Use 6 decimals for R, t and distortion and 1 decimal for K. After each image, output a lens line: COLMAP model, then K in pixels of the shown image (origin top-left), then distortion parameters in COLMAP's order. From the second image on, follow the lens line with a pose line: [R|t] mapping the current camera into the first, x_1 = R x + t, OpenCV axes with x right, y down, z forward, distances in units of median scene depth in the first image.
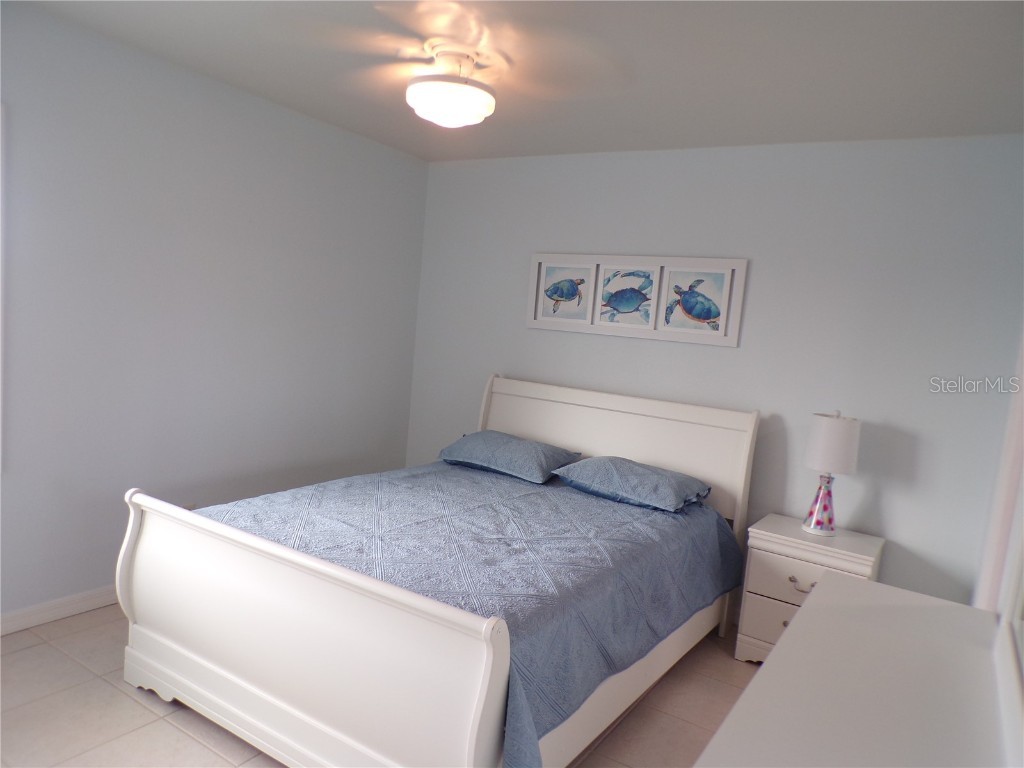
lens RADIAL K [[696.1, 0, 512.2], [0, 696.1, 388.5], [0, 0, 1]] dist [0.002637, 0.006892]
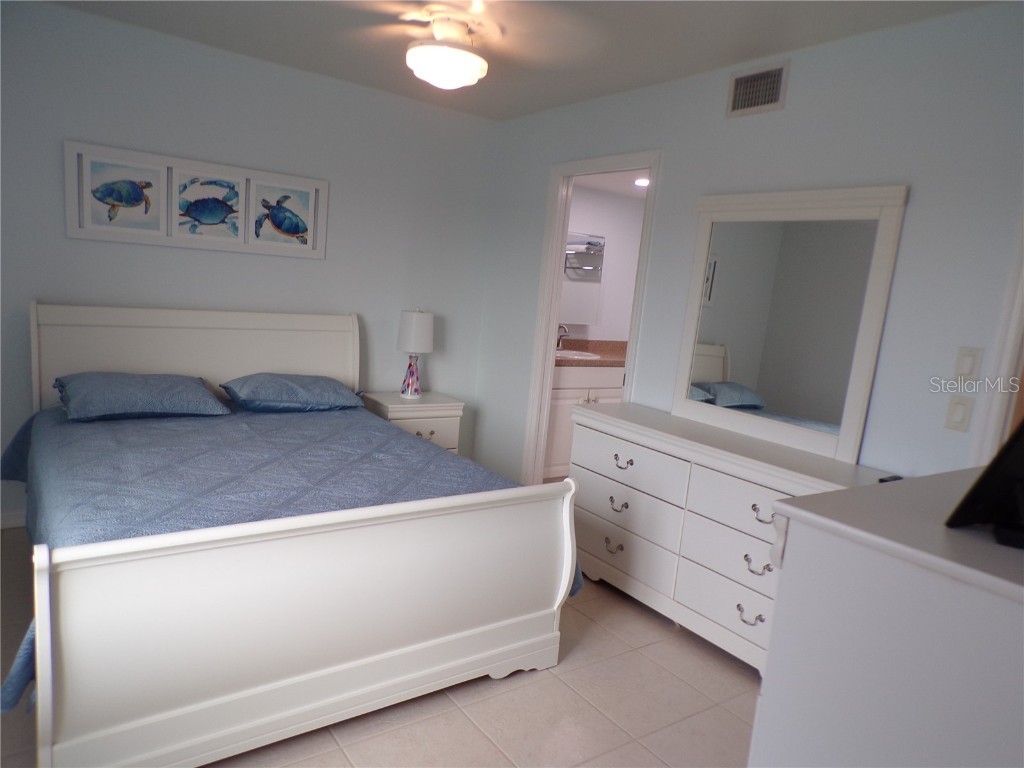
lens RADIAL K [[696.1, 0, 510.2], [0, 696.1, 390.0], [0, 0, 1]] dist [0.002637, 0.006892]
pose [[0.366385, -0.207210, 0.907098, -0.607784], [0.039134, 0.977457, 0.207476, -0.070324], [-0.929640, -0.040518, 0.366234, 0.266553]]
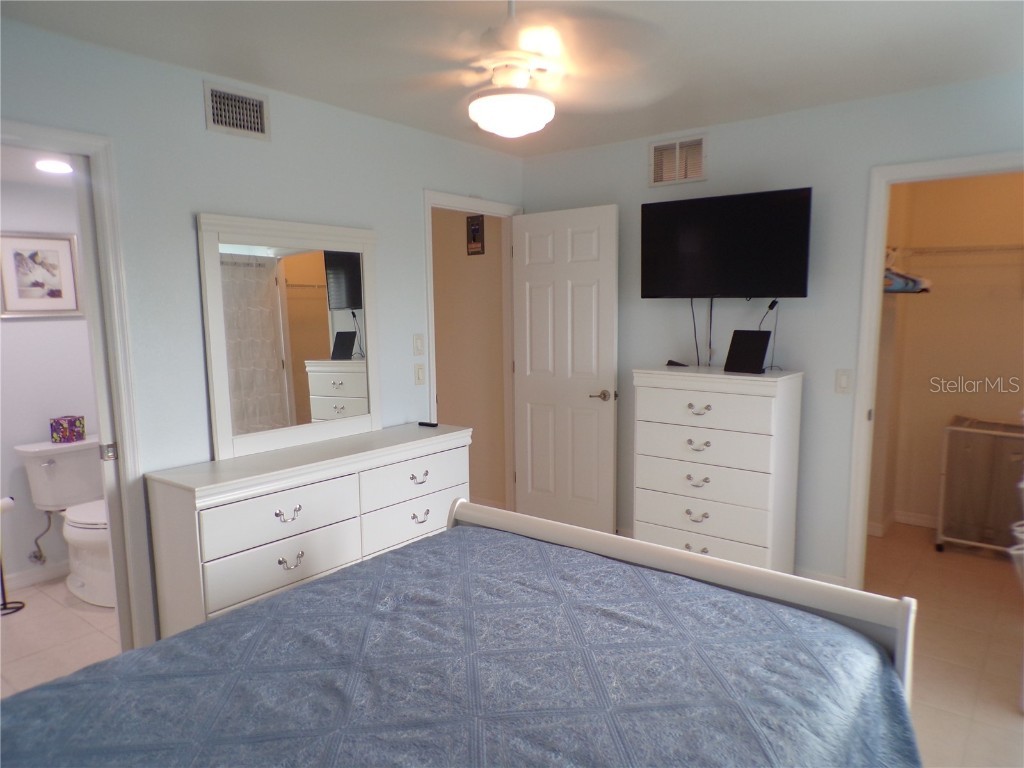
lens RADIAL K [[696.1, 0, 515.4], [0, 696.1, 387.6], [0, 0, 1]] dist [0.002637, 0.006892]
pose [[-0.992573, -0.092077, 0.079504, -0.114412], [-0.072655, 0.972870, 0.219647, -0.121791], [-0.097571, 0.212240, -0.972334, 1.110366]]
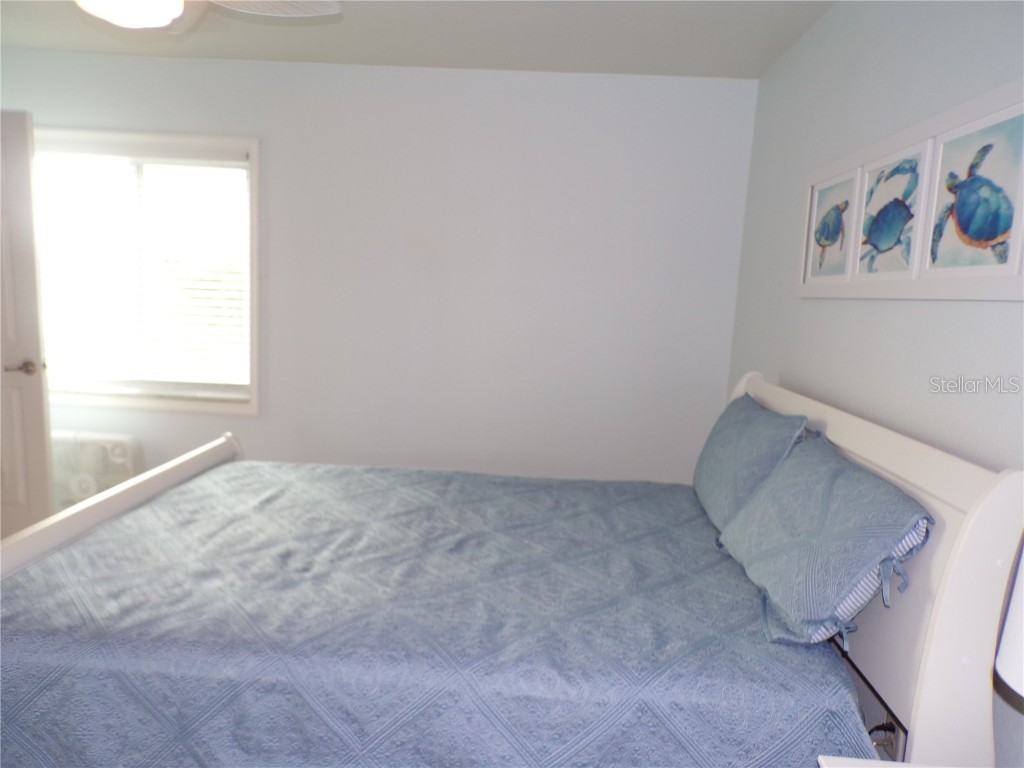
lens RADIAL K [[696.1, 0, 517.9], [0, 696.1, 384.0], [0, 0, 1]] dist [0.002637, 0.006892]
pose [[0.517857, 0.051391, -0.853922, 0.467223], [-0.091294, 0.995813, 0.004566, 0.008184], [0.850582, 0.075594, 0.520381, 0.532610]]
